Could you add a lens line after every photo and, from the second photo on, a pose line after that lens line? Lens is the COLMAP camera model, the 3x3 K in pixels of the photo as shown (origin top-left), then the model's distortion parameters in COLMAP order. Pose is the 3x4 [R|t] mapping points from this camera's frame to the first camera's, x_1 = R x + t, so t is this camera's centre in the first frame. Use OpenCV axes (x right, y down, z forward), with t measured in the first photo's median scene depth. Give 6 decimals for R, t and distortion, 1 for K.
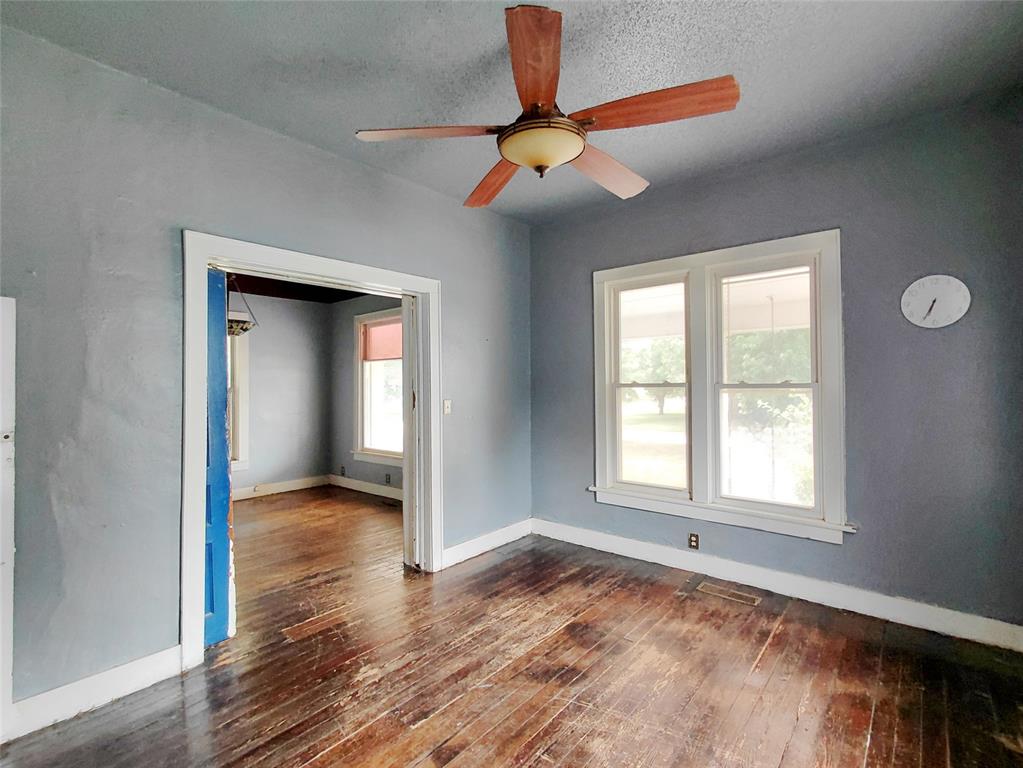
lens RADIAL K [[484.0, 0, 511.5], [0, 484.0, 384.0], [0, 0, 1]] dist [0.001960, 0.000249]
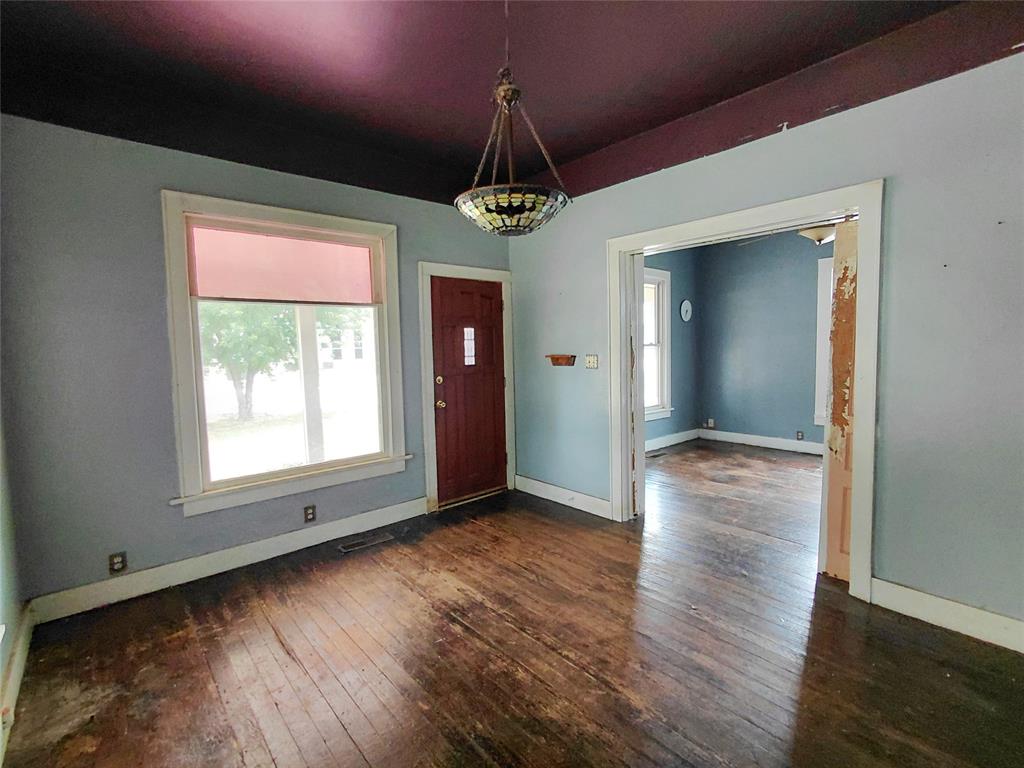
lens RADIAL K [[484.4, 0, 512.0], [0, 484.4, 384.0], [0, 0, 1]] dist [0.001960, 0.000249]
pose [[0.156206, -0.069290, 0.985291, -0.805068], [0.027044, 0.997462, 0.065858, 0.012430], [-0.987354, 0.016359, 0.157684, 0.705067]]
